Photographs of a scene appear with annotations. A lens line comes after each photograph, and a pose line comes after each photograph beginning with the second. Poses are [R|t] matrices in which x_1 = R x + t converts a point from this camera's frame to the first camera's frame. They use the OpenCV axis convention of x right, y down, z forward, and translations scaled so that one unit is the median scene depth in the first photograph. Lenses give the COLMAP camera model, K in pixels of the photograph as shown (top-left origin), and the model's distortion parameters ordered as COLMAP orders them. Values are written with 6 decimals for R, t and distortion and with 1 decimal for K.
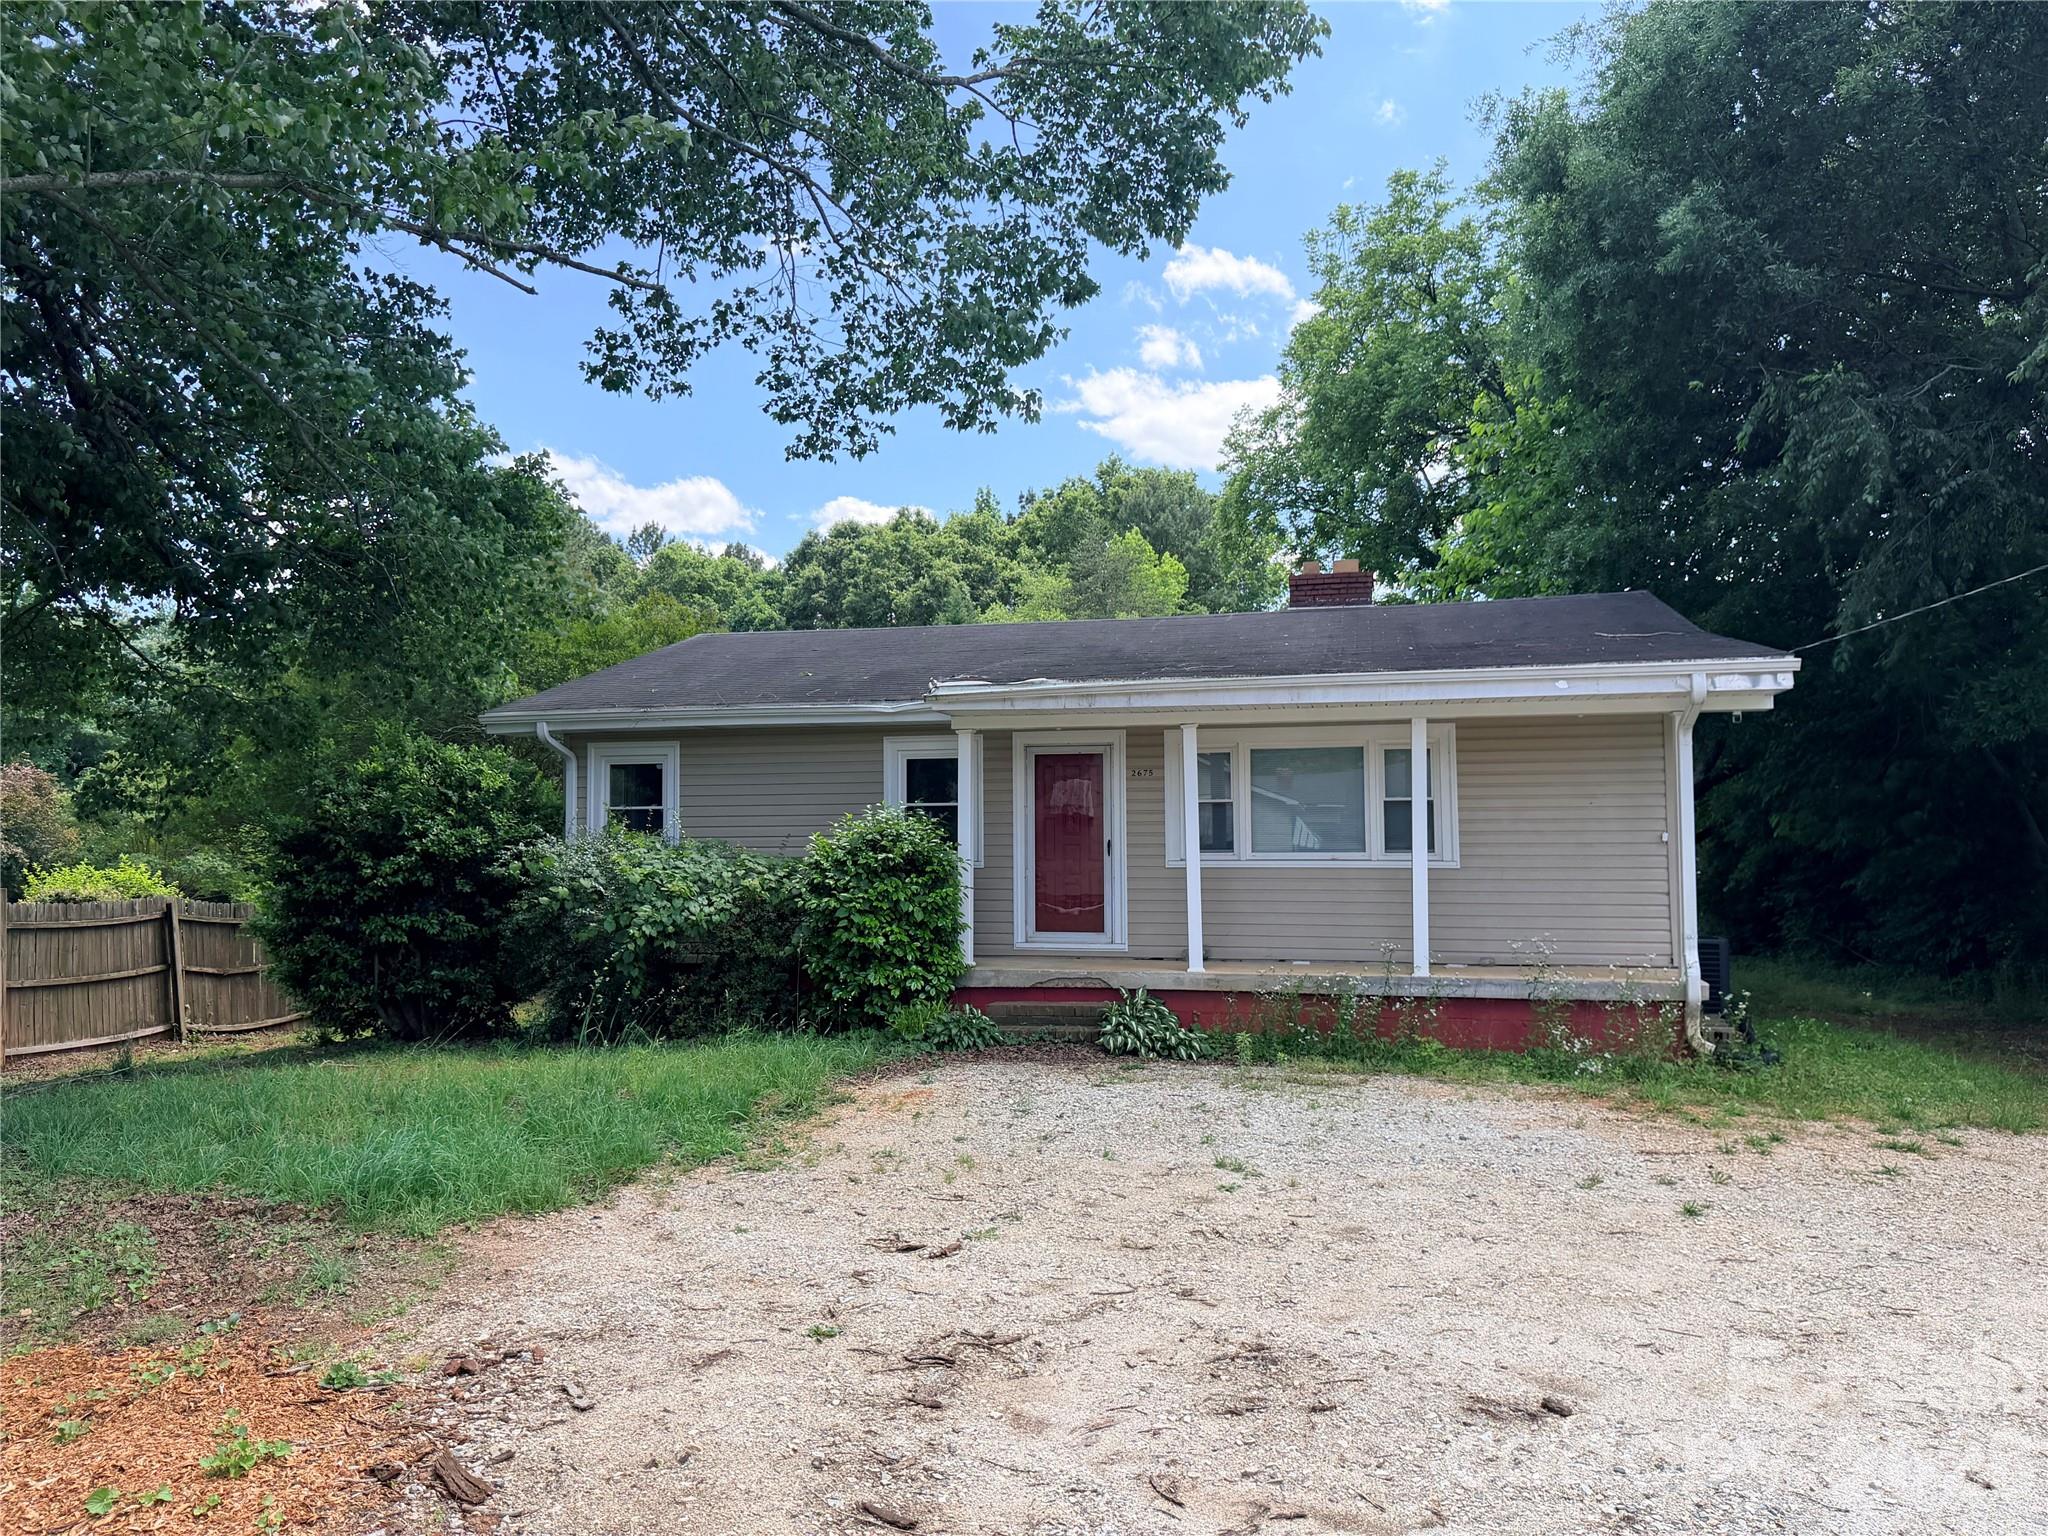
lens RADIAL K [[1413.3, 0, 1024.0], [0, 1413.3, 768.0], [0, 0, 1]] dist [0.037357, -0.058158]
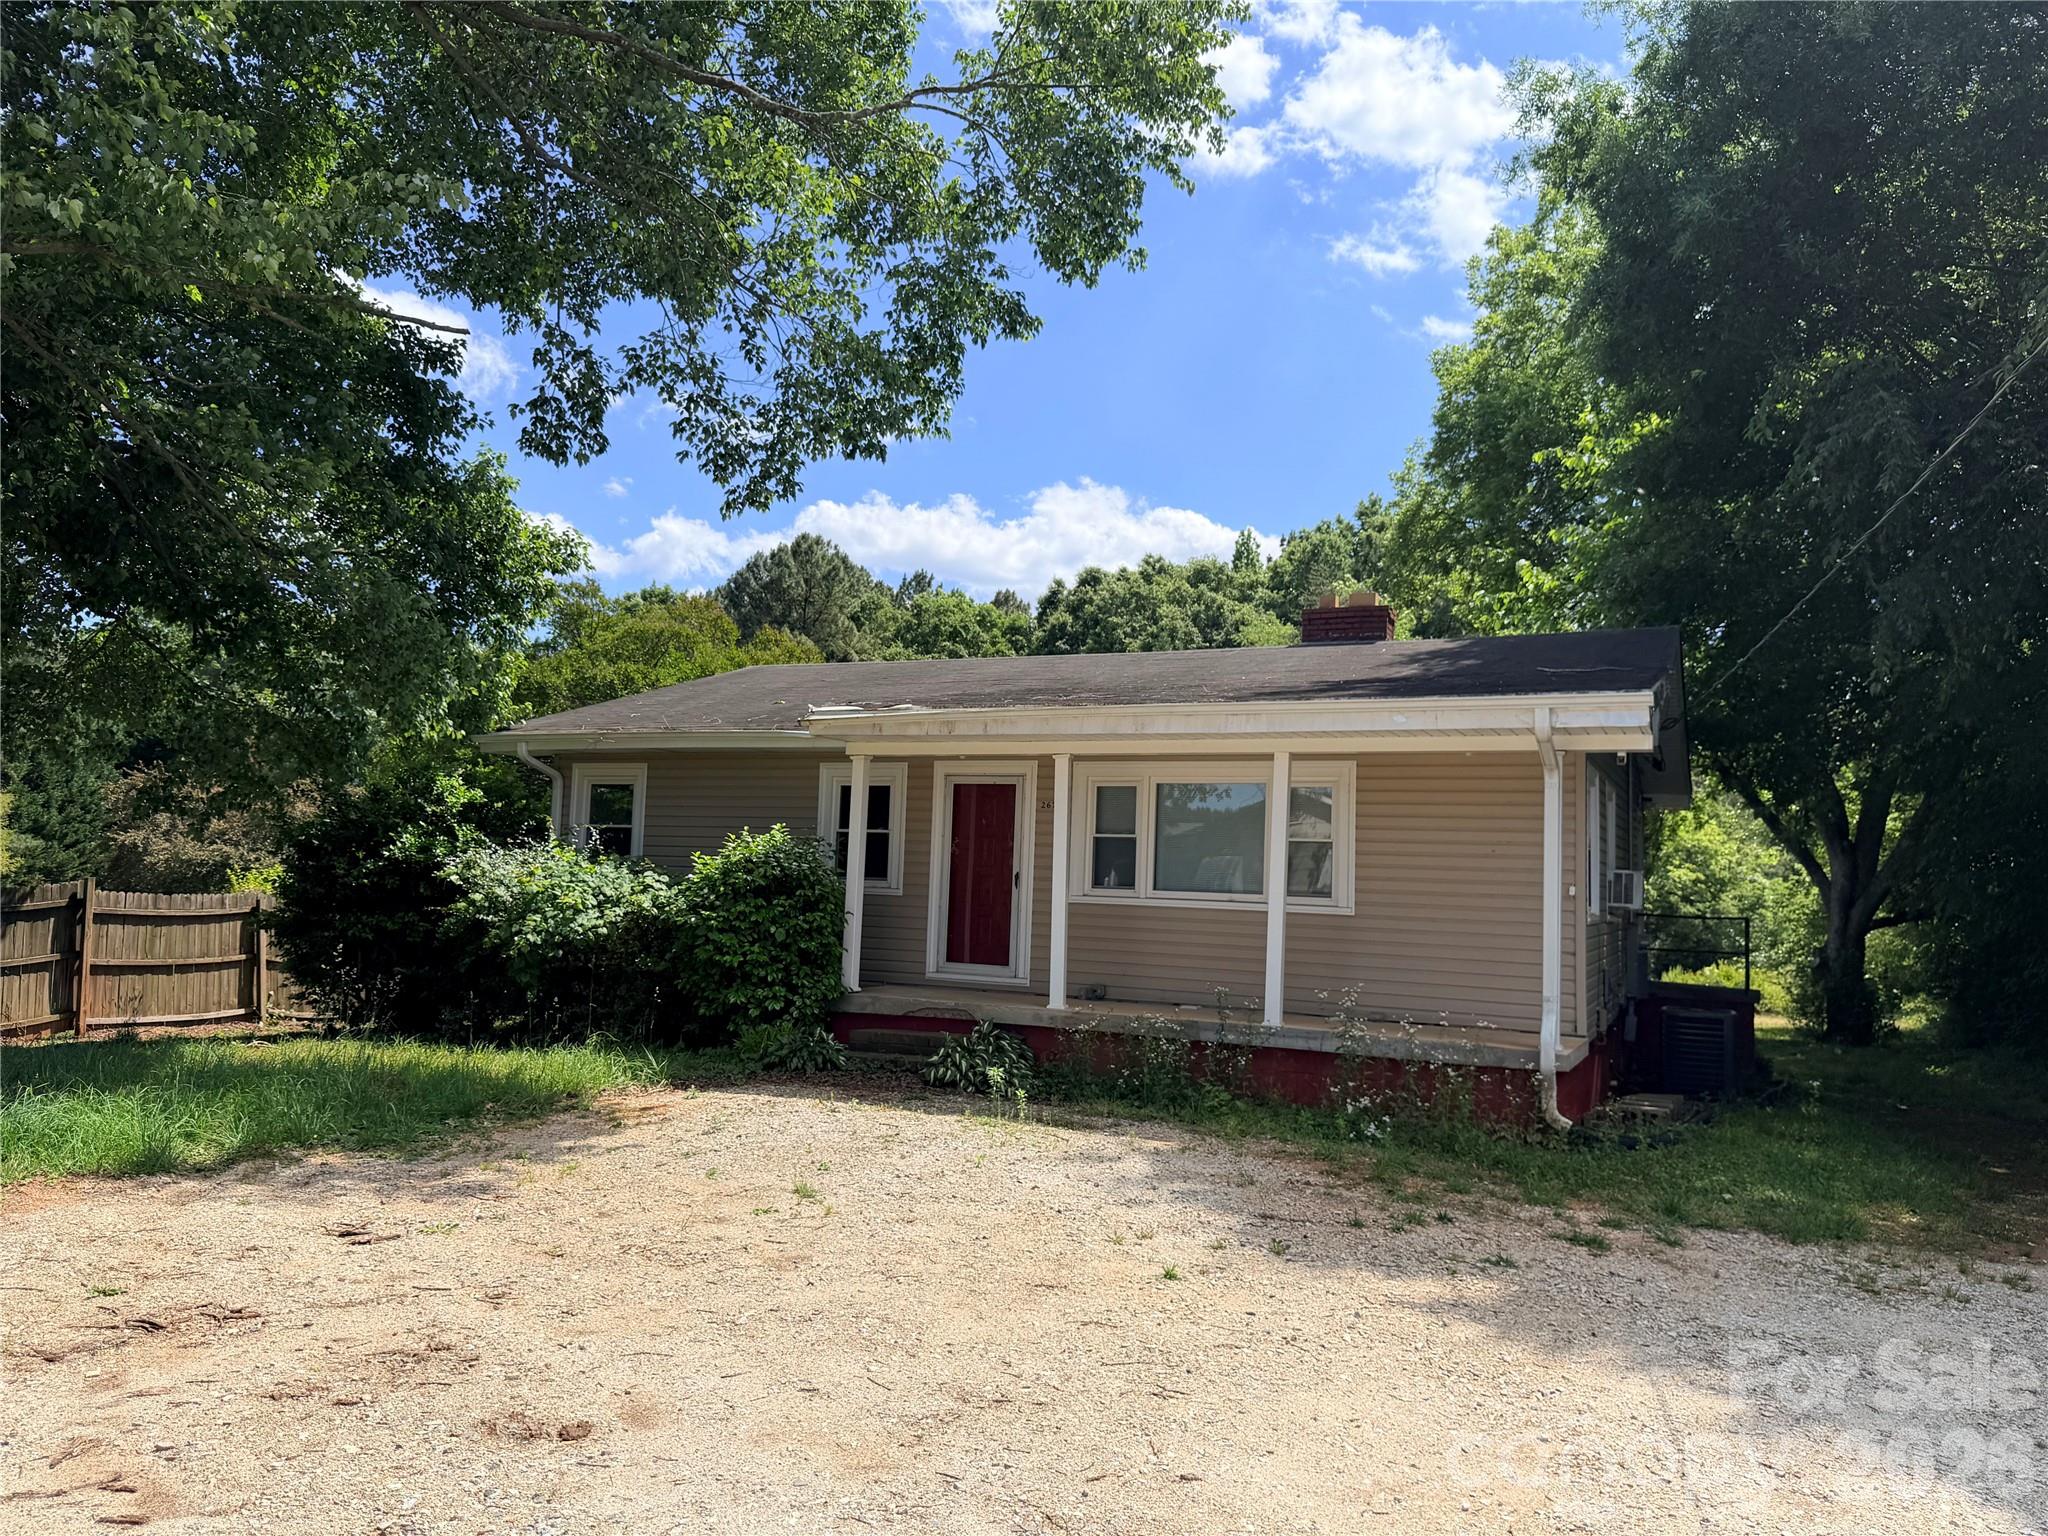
lens RADIAL K [[1413.0, 0, 1028.3], [0, 1413.0, 787.9], [0, 0, 1]] dist [0.010543, -0.019968]
pose [[0.978363, 0.027175, -0.205103, 0.311972], [-0.031052, 0.999394, -0.015707, 0.008199], [0.204552, 0.021736, 0.978614, 0.044380]]
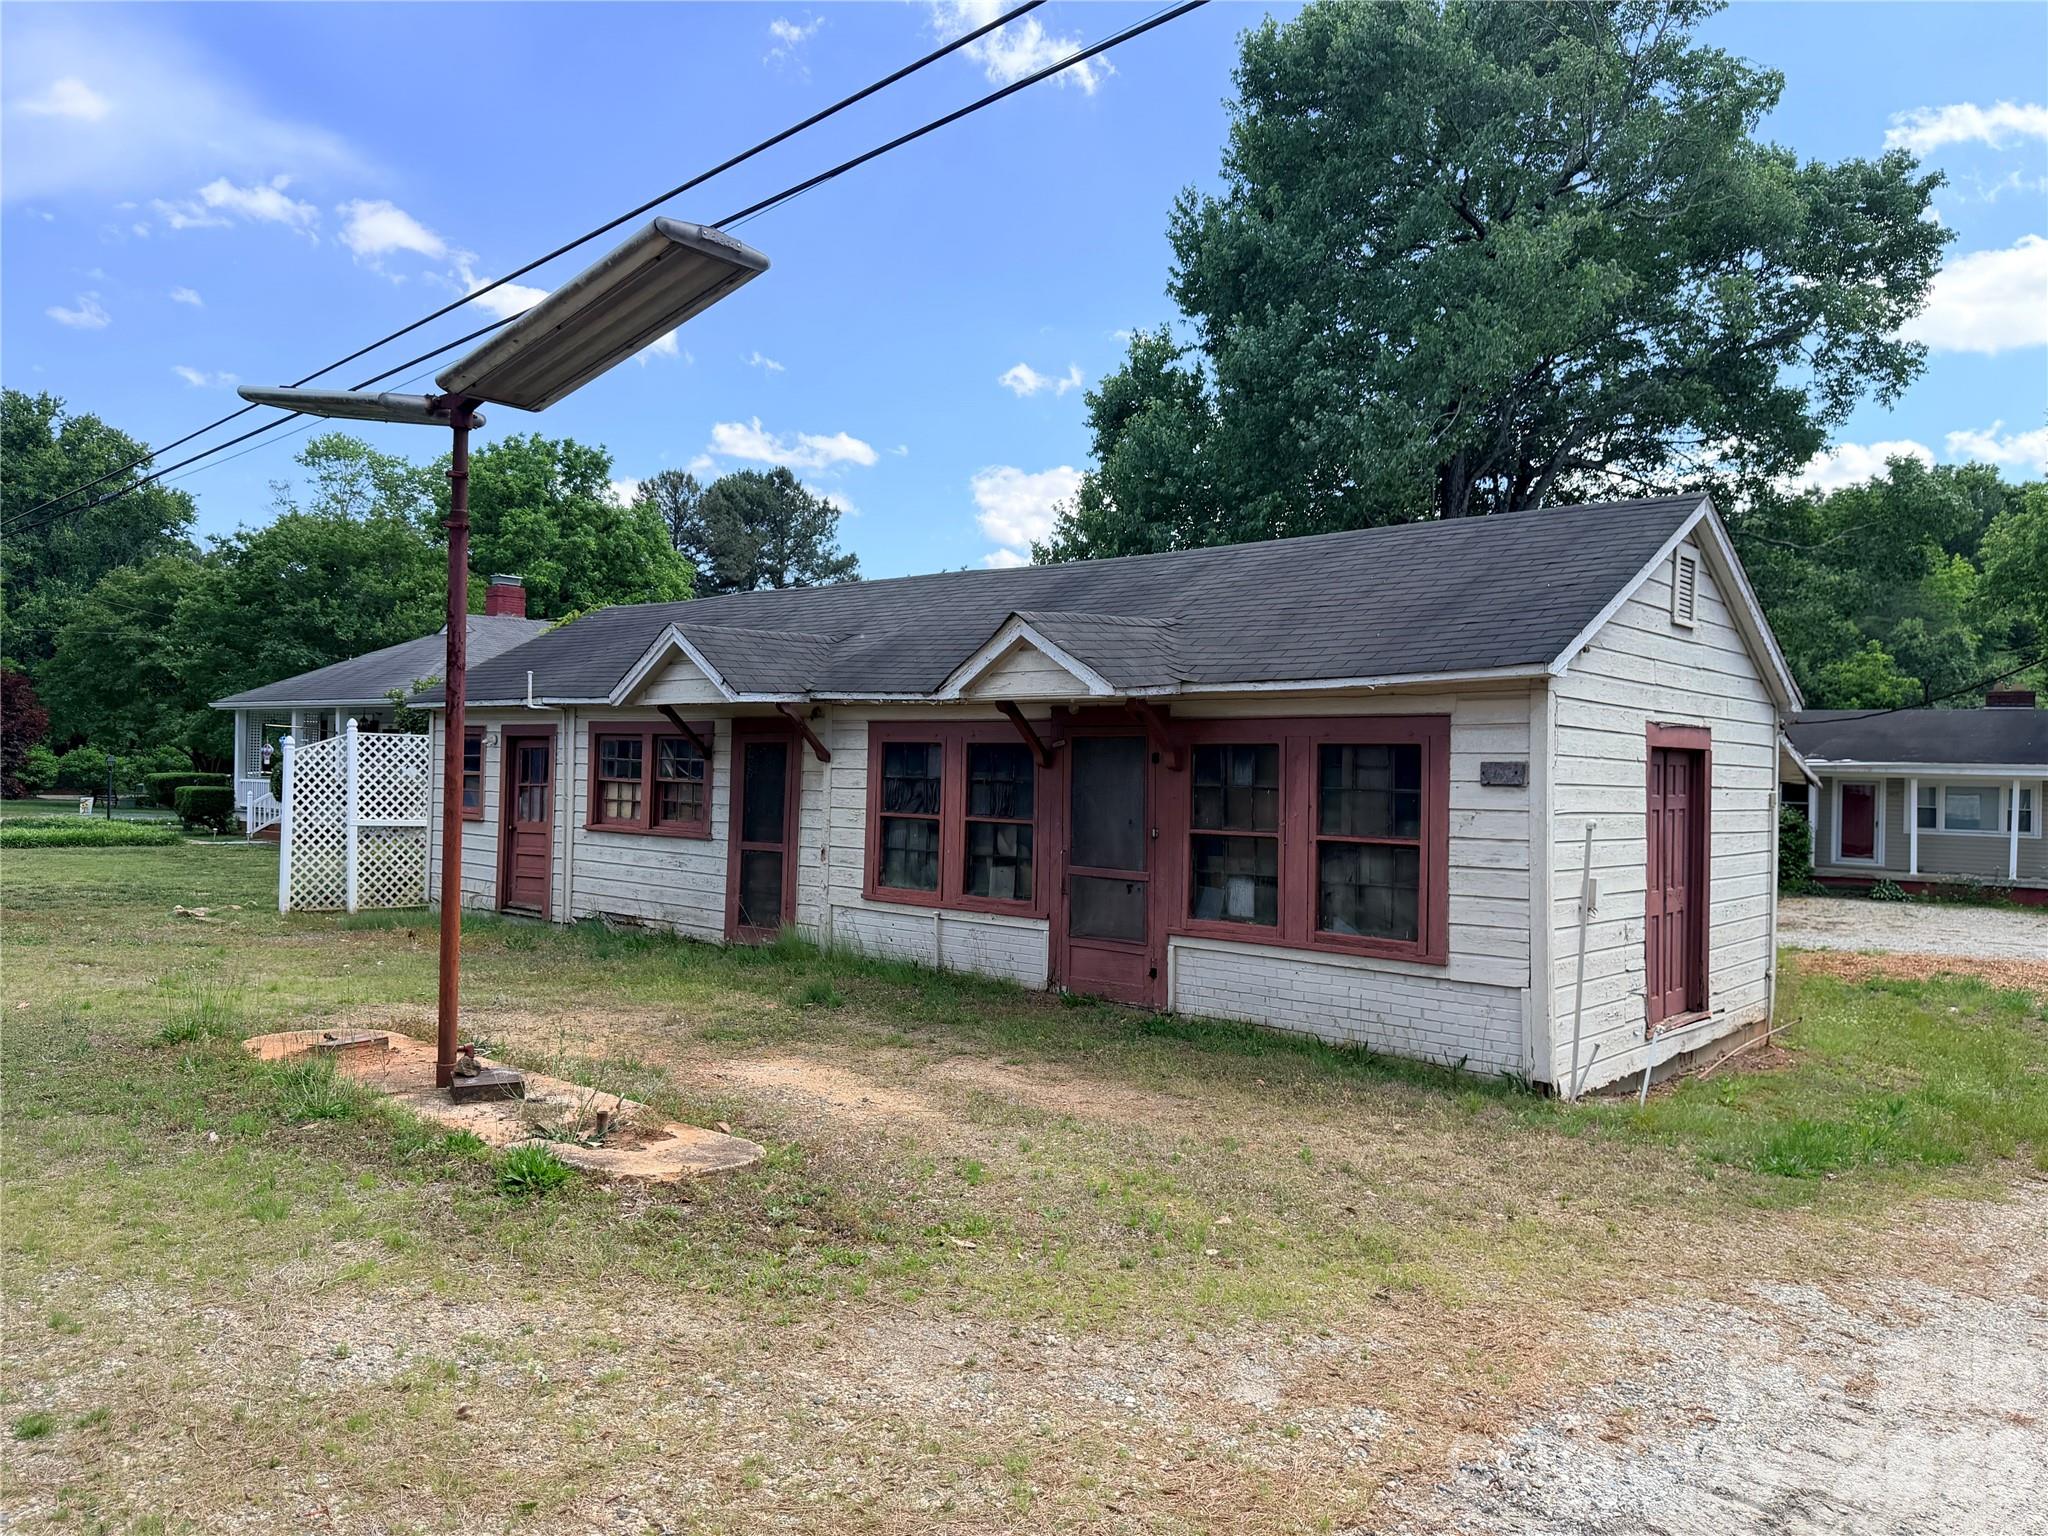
lens RADIAL K [[1413.0, 0, 1028.3], [0, 1413.0, 787.9], [0, 0, 1]] dist [0.010543, -0.019968]
pose [[0.880433, 0.026564, -0.473425, -0.085372], [0.002795, 0.998121, 0.061204, -0.182199], [0.474162, -0.055209, 0.878705, -2.093184]]
